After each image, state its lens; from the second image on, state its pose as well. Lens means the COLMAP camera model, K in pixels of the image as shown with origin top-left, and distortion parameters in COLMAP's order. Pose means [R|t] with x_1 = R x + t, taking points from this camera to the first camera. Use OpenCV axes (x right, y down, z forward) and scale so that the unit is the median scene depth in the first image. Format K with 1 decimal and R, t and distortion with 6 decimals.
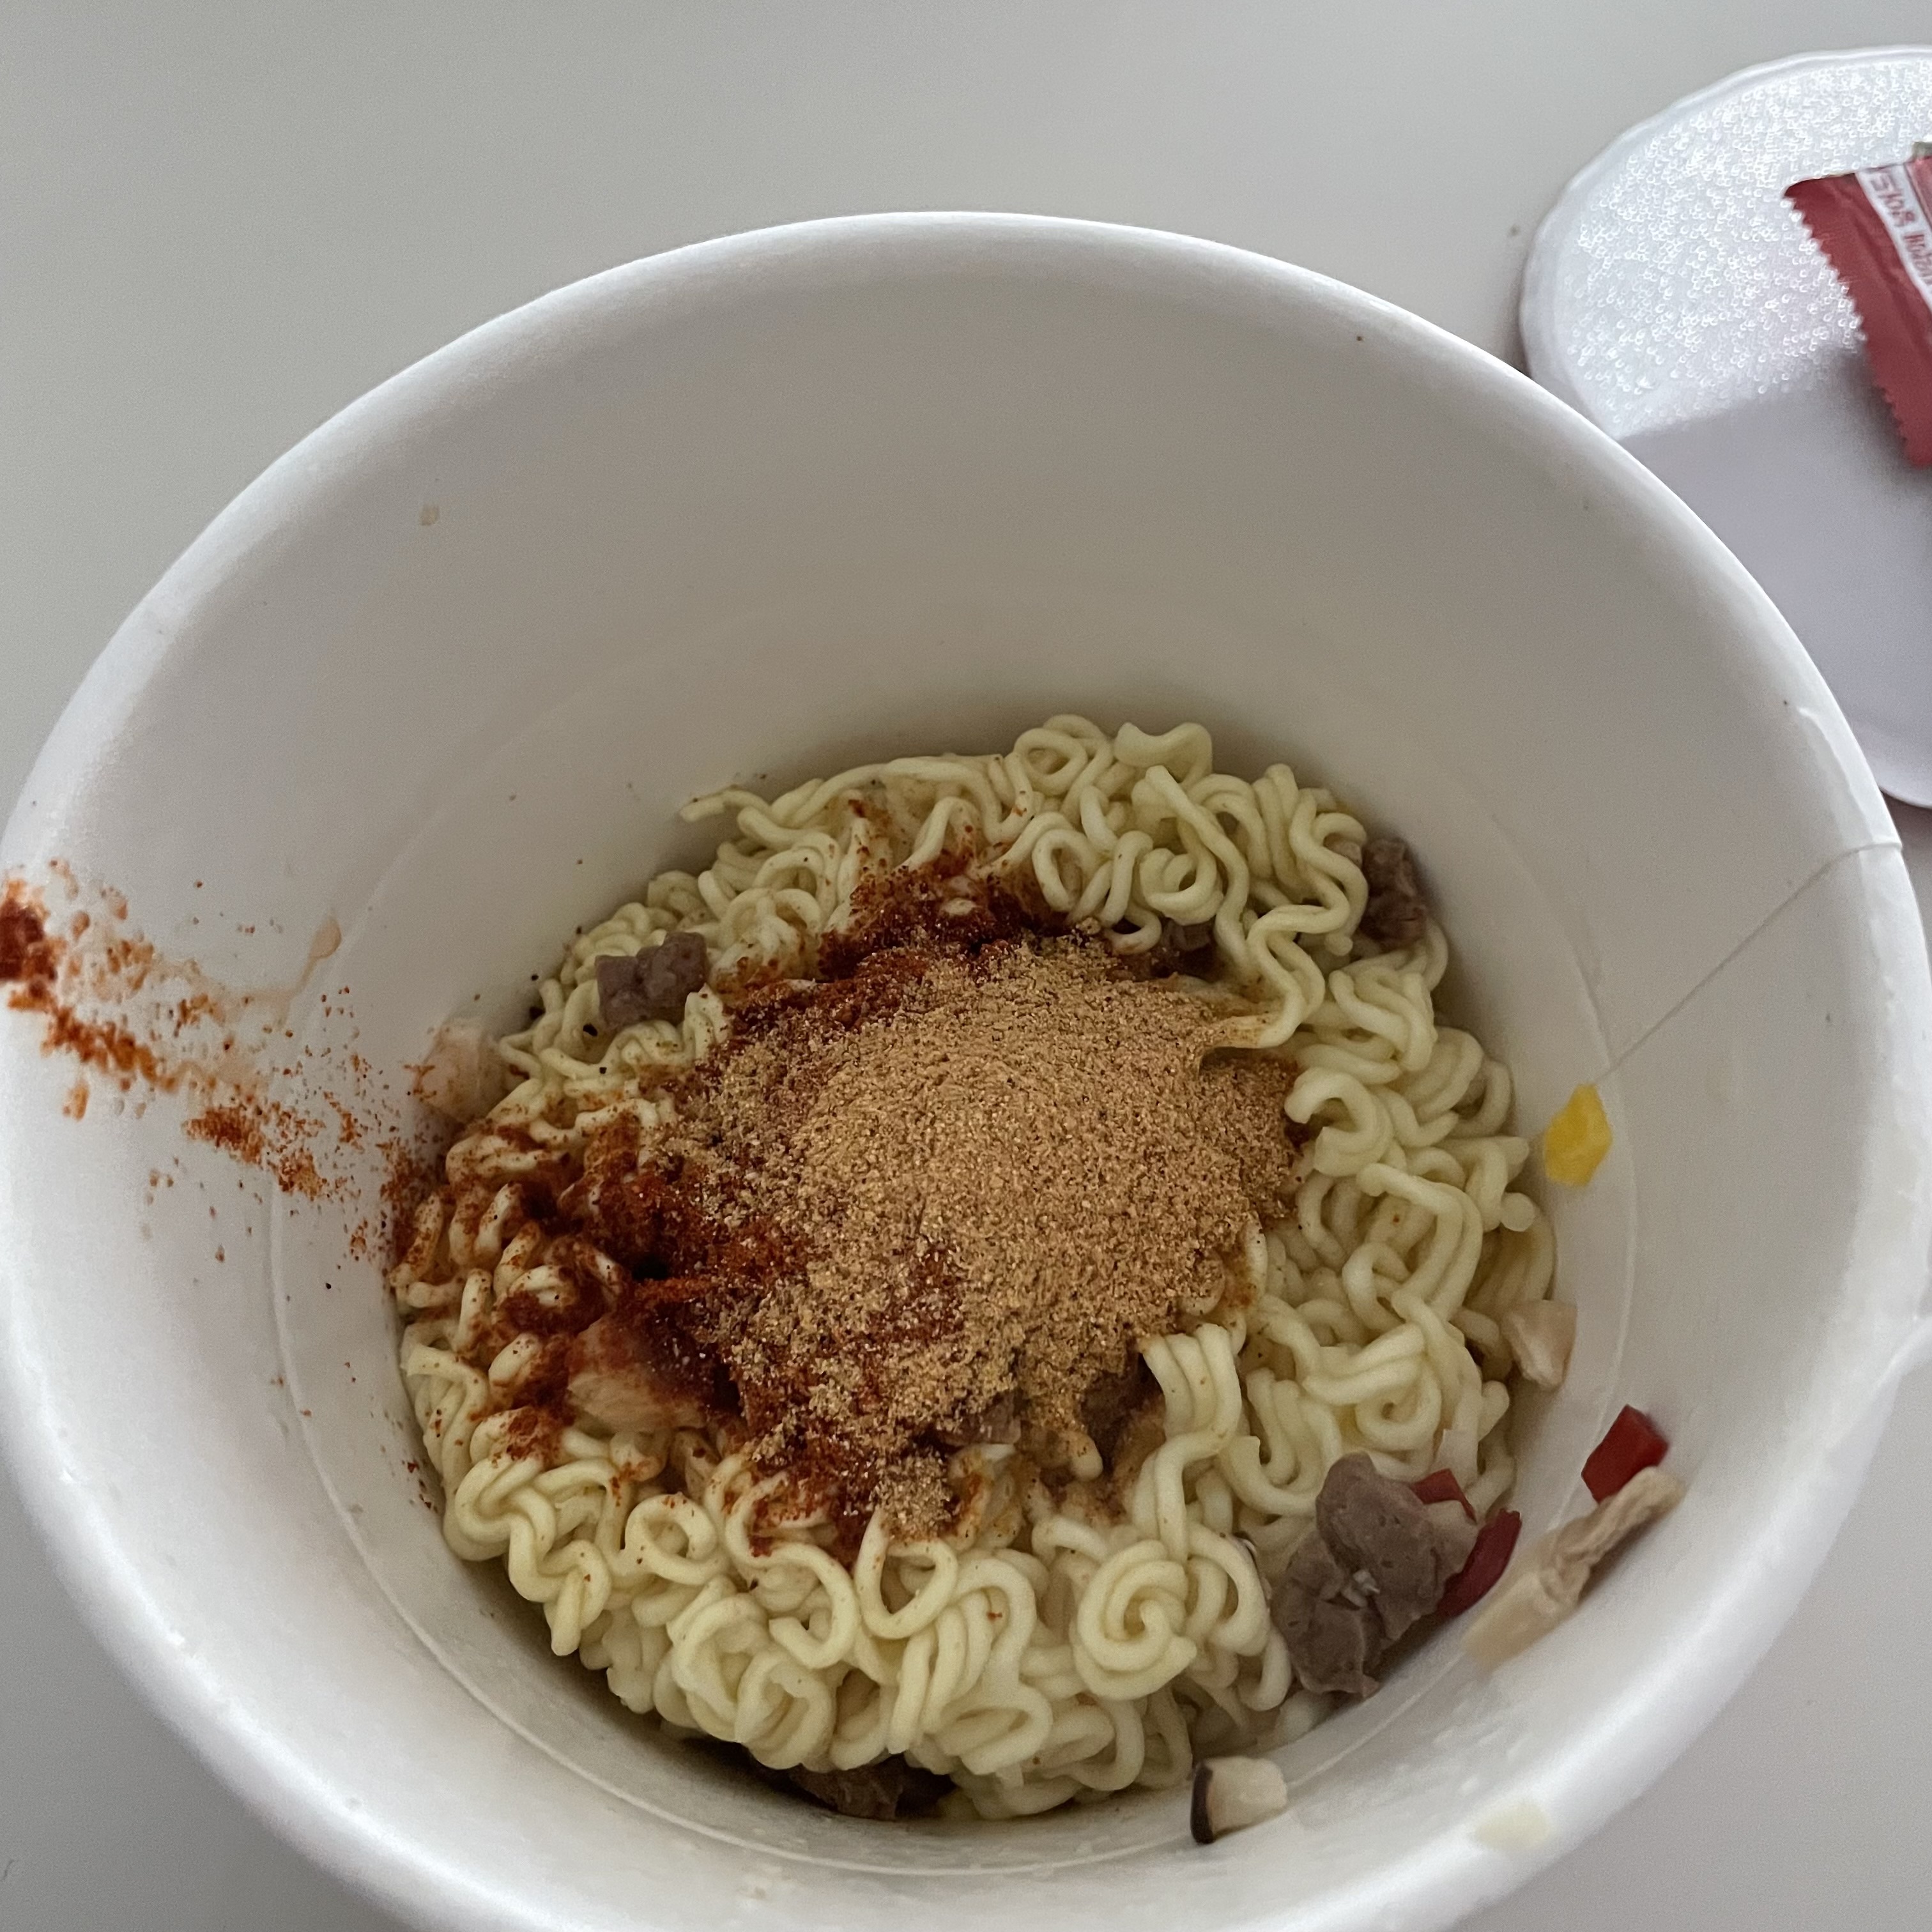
lens RADIAL K [[2248.4, 0, 966.0], [0, 2248.4, 966.0], [0, 0, 1]] dist [0.144393, -0.314537]
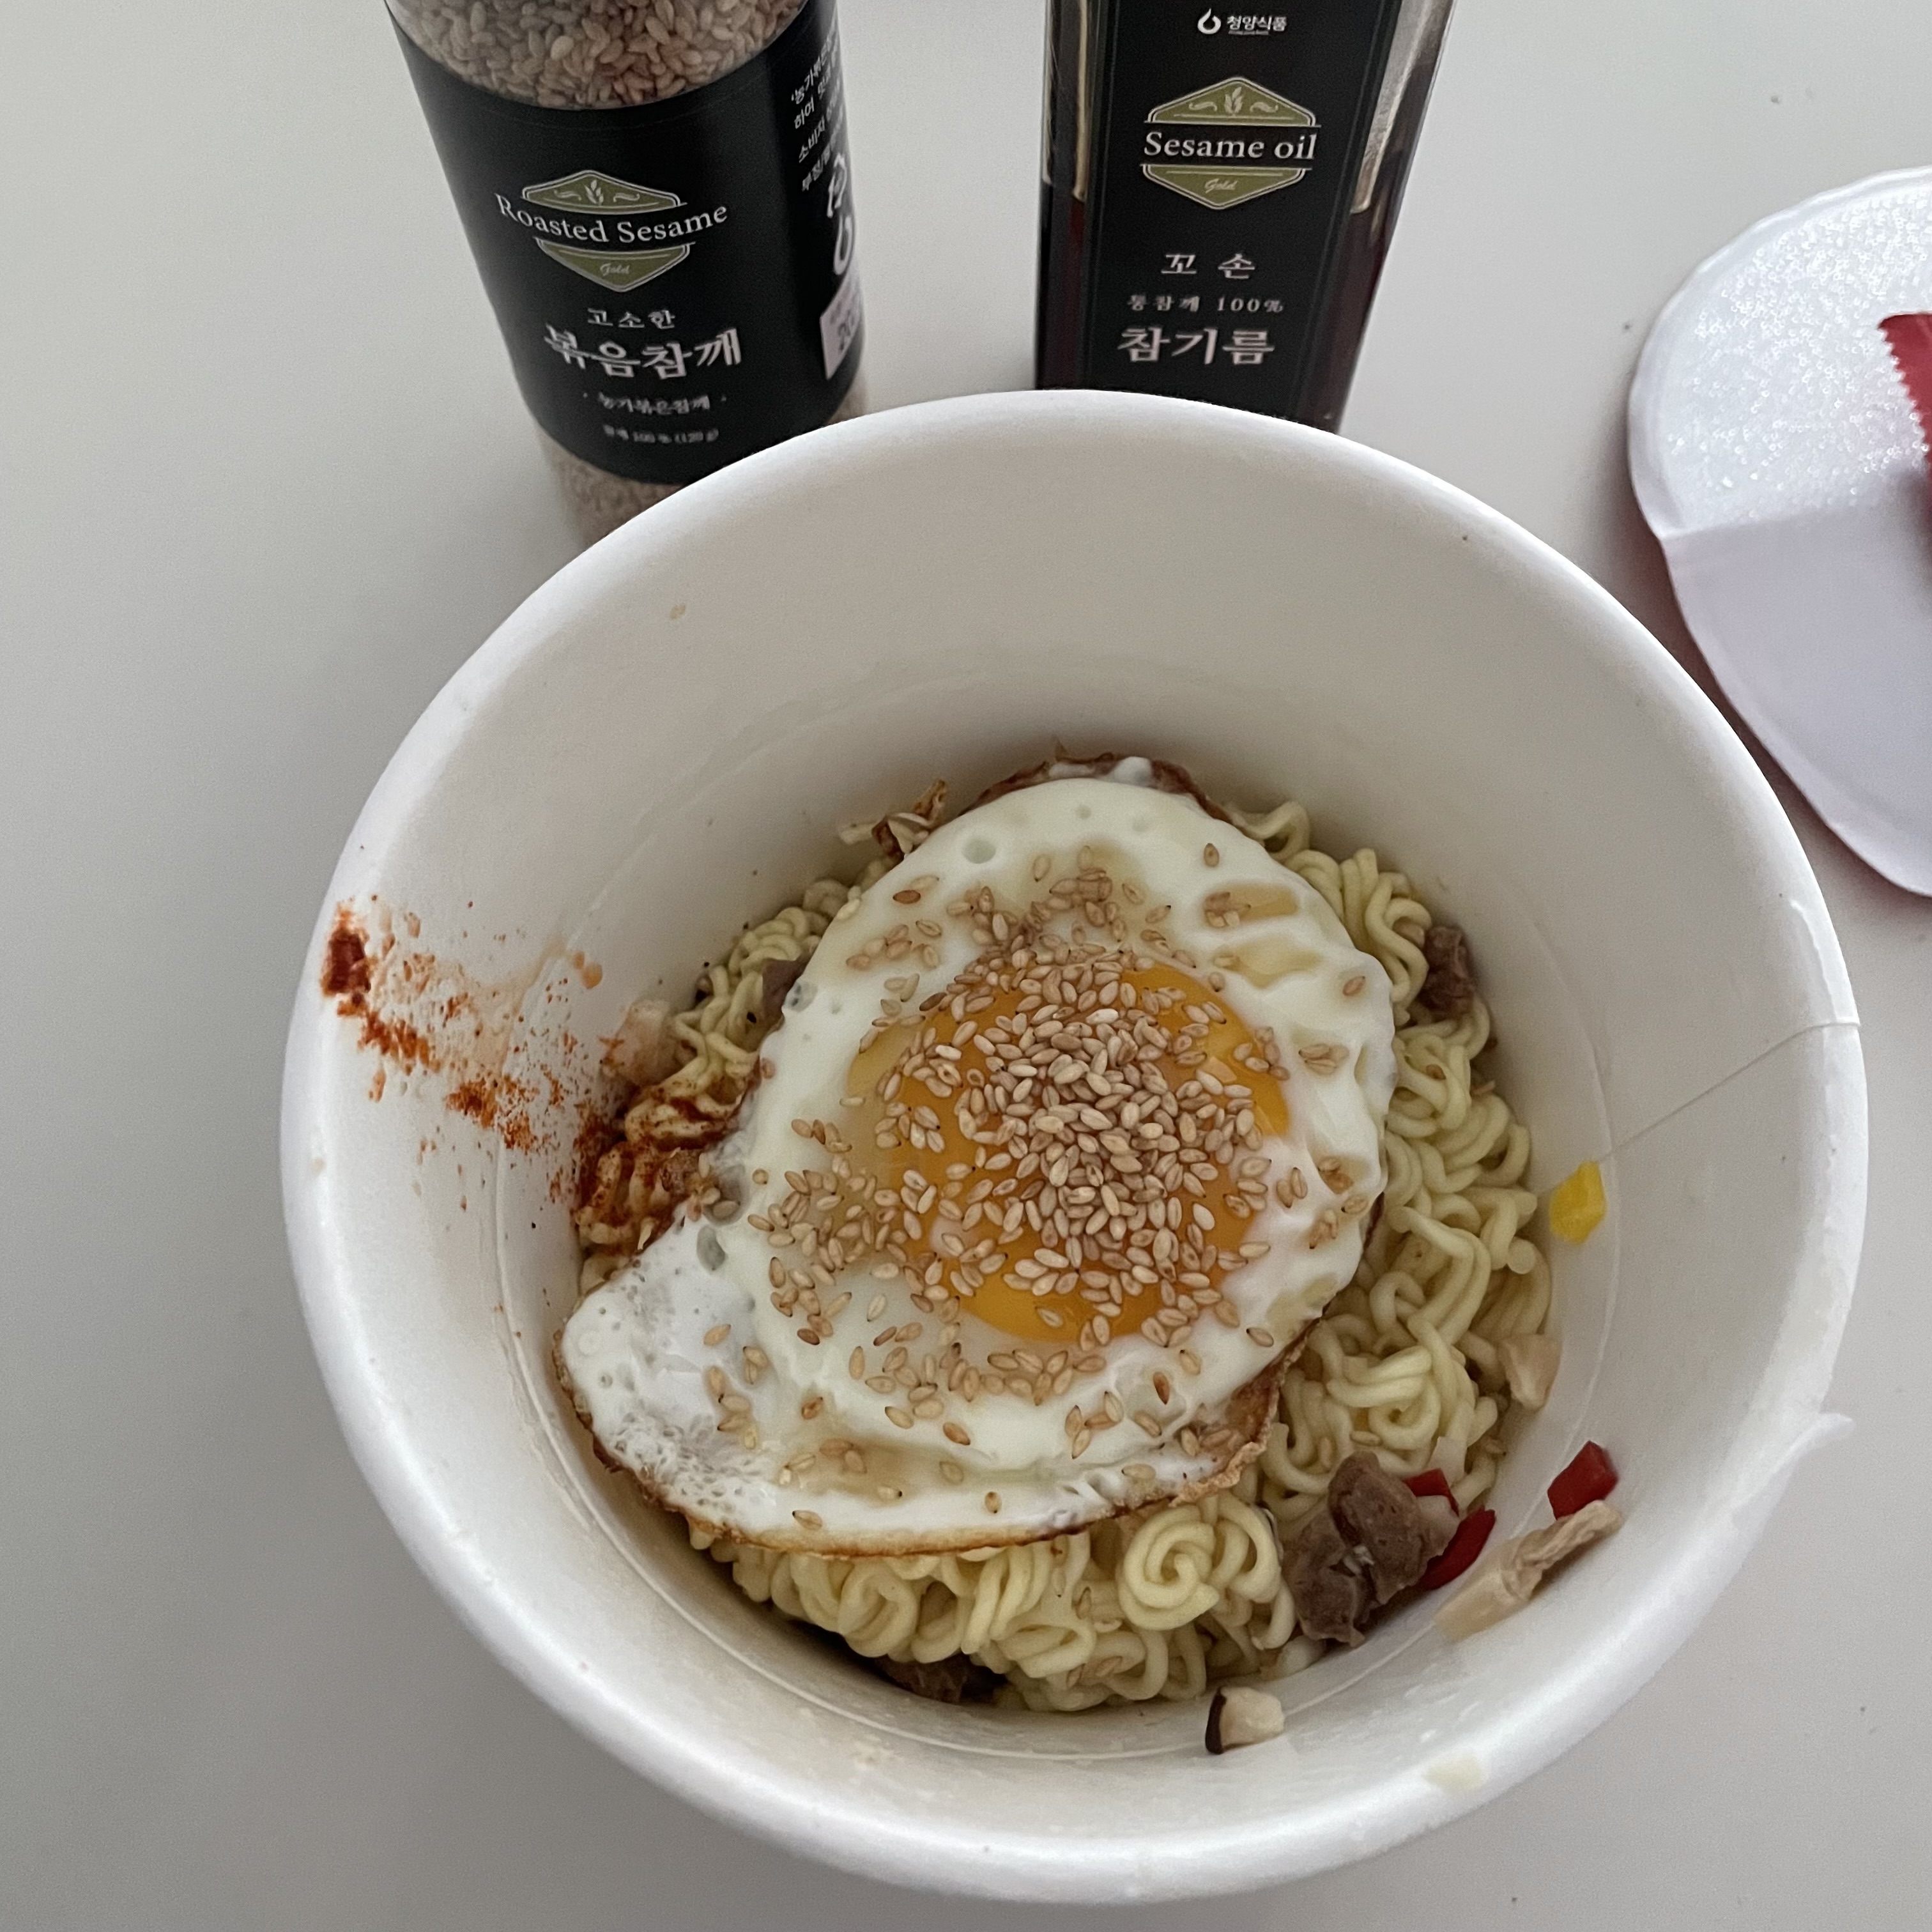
lens RADIAL K [[2248.4, 0, 966.0], [0, 2248.4, 966.0], [0, 0, 1]] dist [0.144393, -0.314537]
pose [[0.995255, 0.094826, -0.021803, -0.038428], [-0.093321, 0.993708, 0.061936, -0.097001], [0.027539, -0.059608, 0.997842, -0.199958]]
